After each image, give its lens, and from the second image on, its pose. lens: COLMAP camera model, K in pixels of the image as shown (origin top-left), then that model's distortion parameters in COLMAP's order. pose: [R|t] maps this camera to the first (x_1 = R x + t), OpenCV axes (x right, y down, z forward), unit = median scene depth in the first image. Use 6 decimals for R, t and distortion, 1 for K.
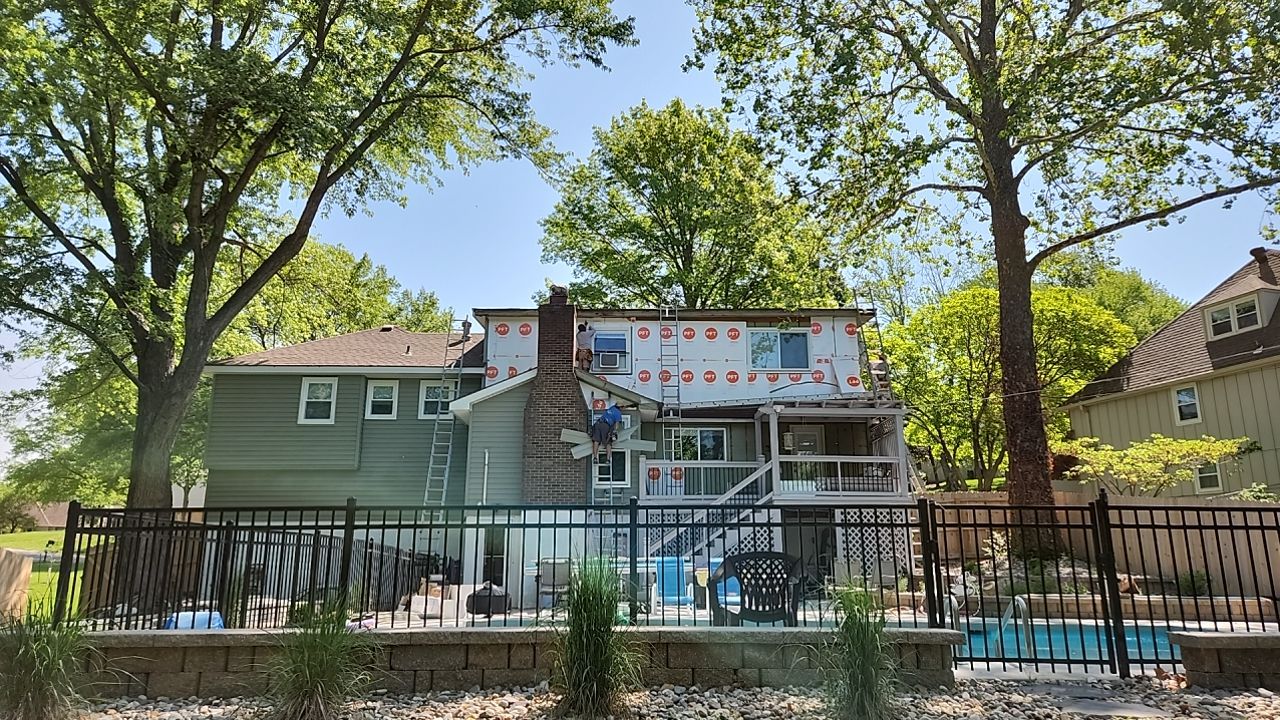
lens RADIAL K [[833.6, 0, 626.5], [0, 833.6, 355.6], [0, 0, 1]] dist [0.049545, -0.007468]
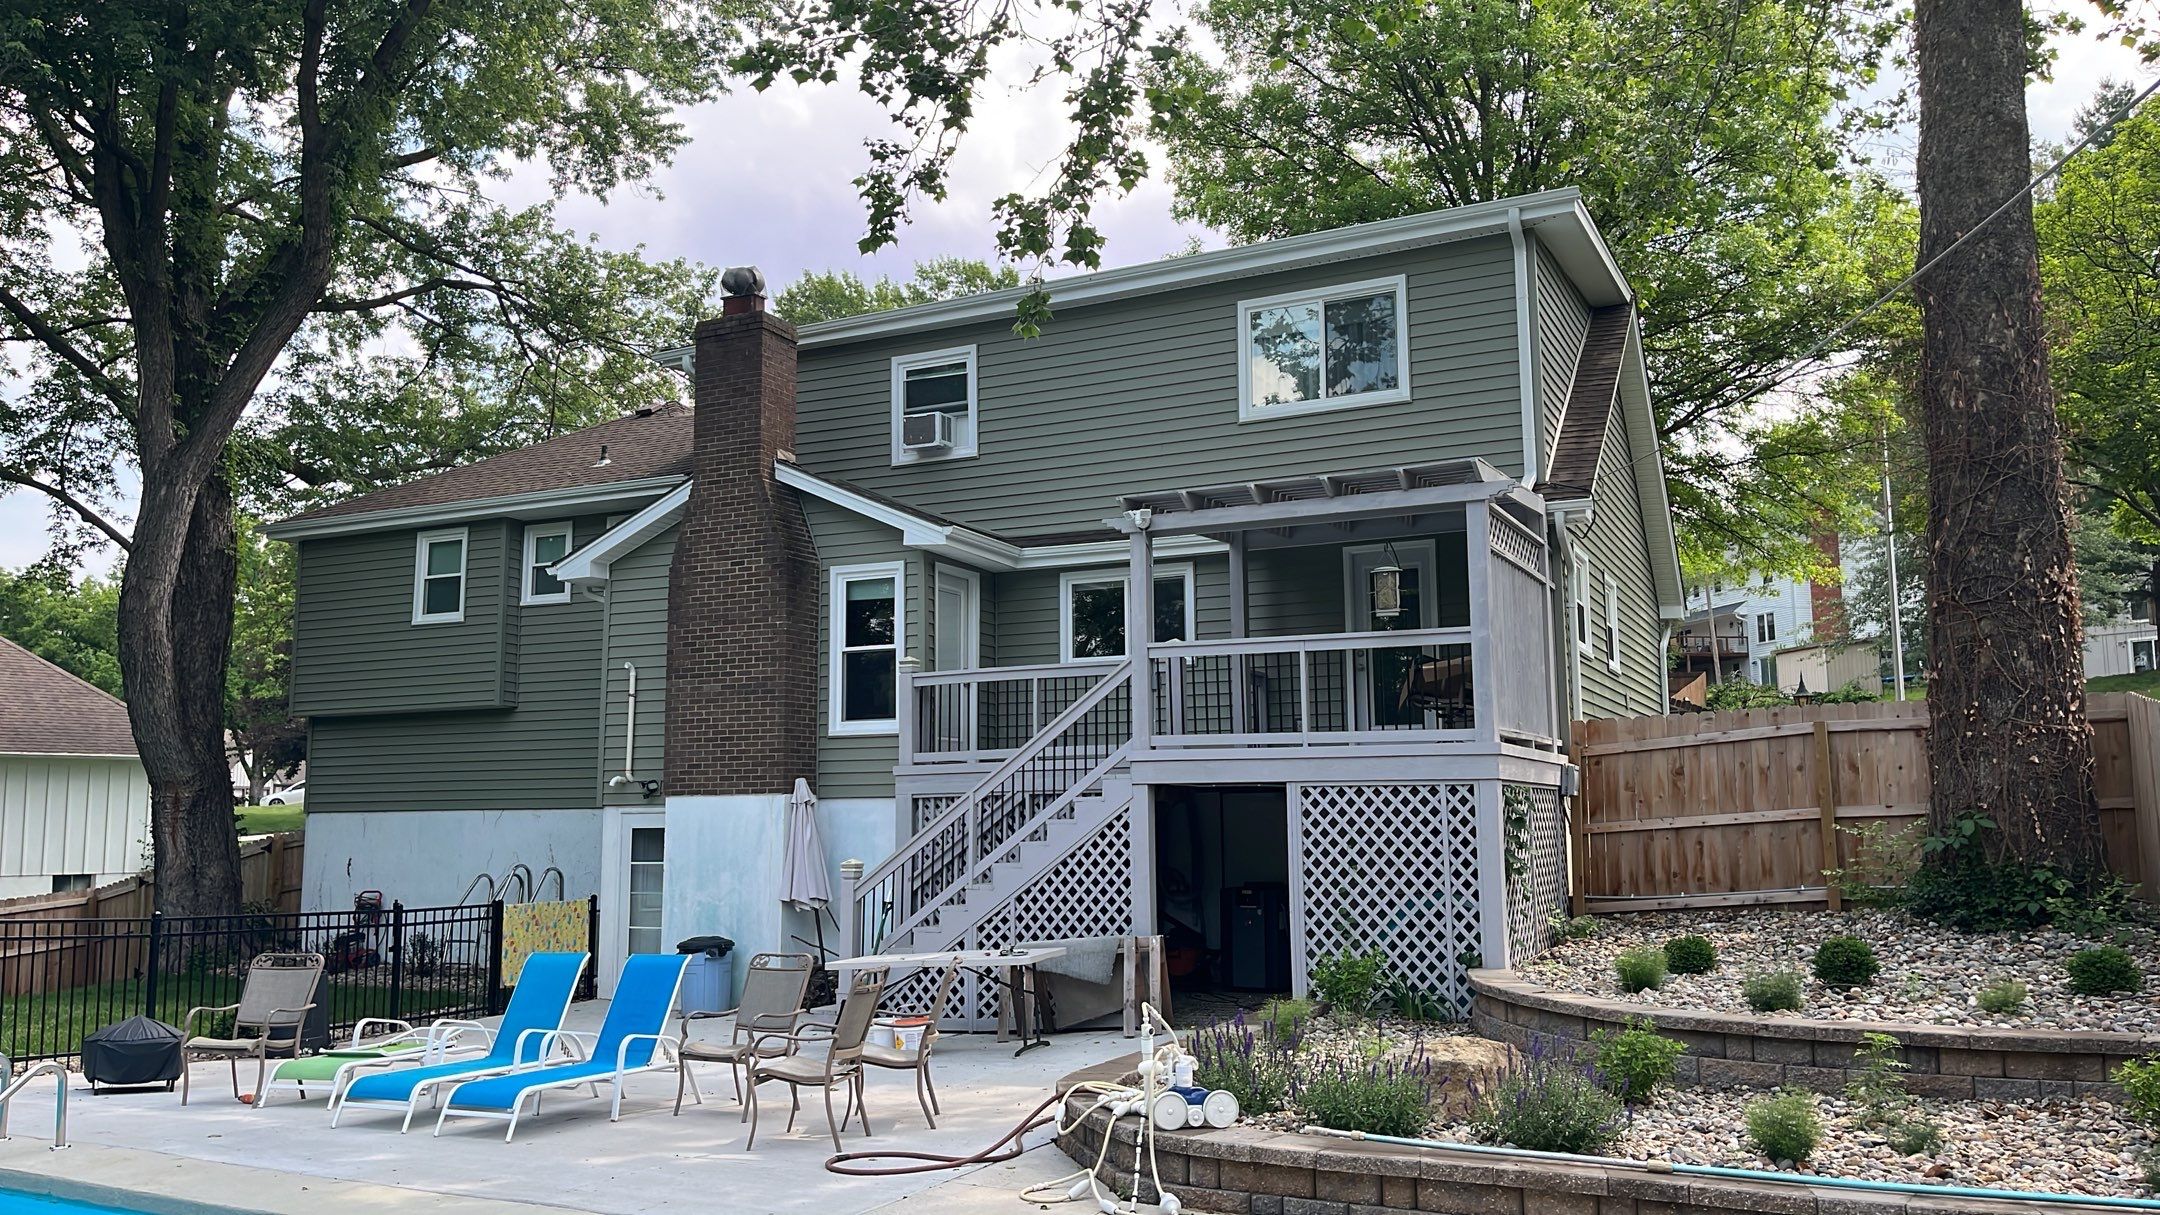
lens RADIAL K [[1603.7, 0, 1066.3], [0, 1603.7, 608.2], [0, 0, 1]] dist [0.050692, -0.055503]
pose [[0.892716, -0.066198, -0.445730, 0.403834], [0.117028, 0.989270, 0.087463, 0.031986], [0.435158, -0.130243, 0.890884, 0.298962]]
